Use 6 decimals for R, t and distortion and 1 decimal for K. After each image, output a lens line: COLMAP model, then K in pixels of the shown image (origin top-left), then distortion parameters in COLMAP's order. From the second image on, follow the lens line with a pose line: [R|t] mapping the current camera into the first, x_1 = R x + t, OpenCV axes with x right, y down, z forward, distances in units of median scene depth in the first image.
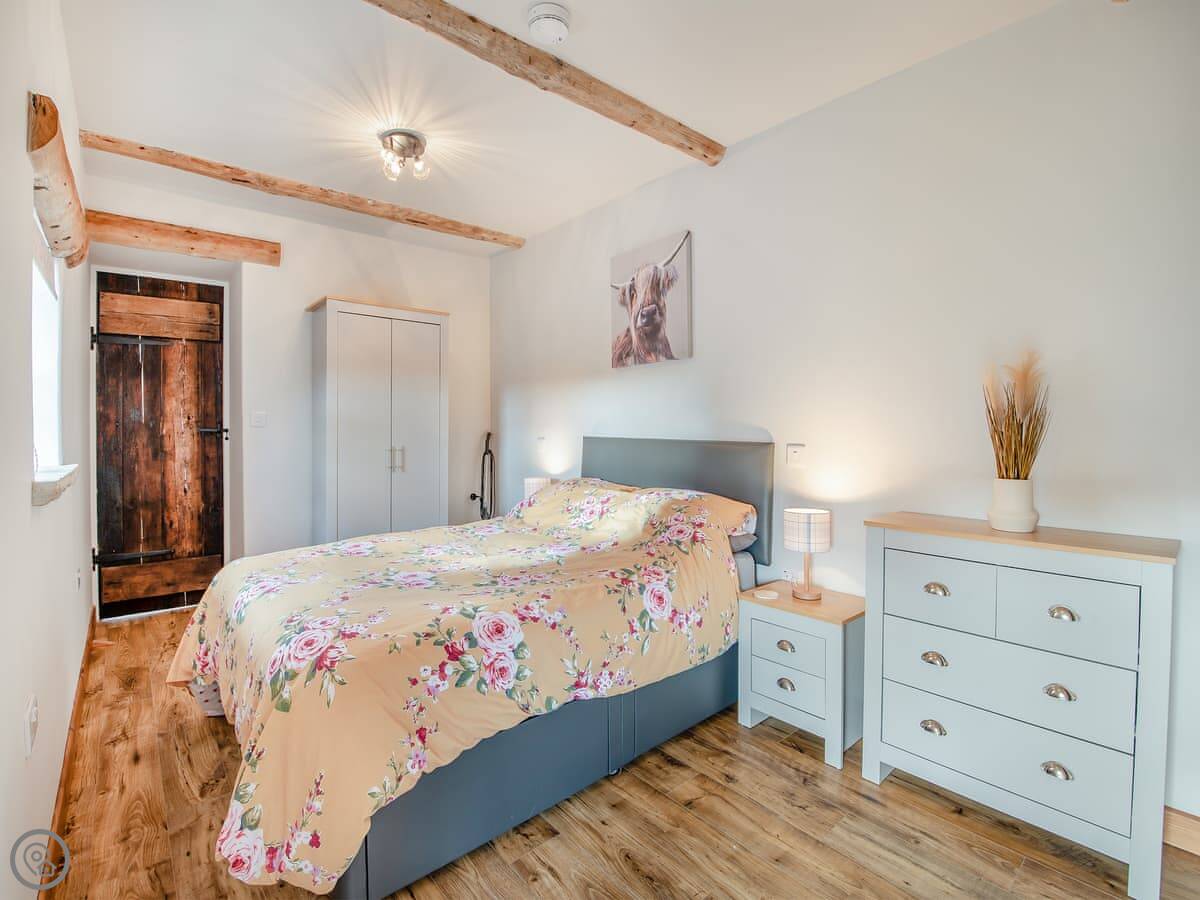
lens RADIAL K [[558.7, 0, 603.6], [0, 558.7, 437.7], [0, 0, 1]] dist [-0.014326, -0.004489]
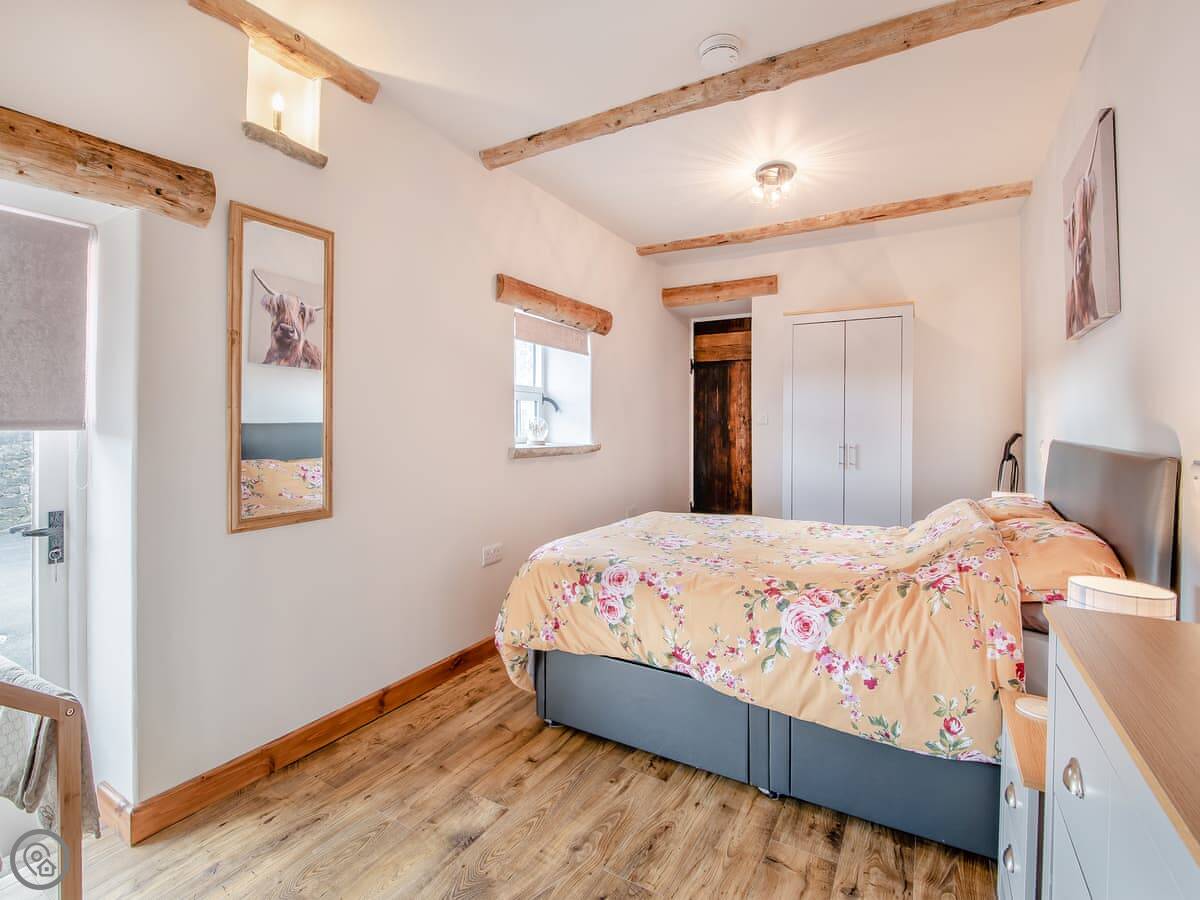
lens RADIAL K [[558.7, 0, 595.8], [0, 558.7, 427.9], [0, 0, 1]] dist [-0.014326, -0.004489]
pose [[0.313523, 0.011799, -0.949507, 0.625714], [-0.026496, 0.999642, 0.003674, -0.006889], [0.949211, 0.024006, 0.313724, 0.323444]]
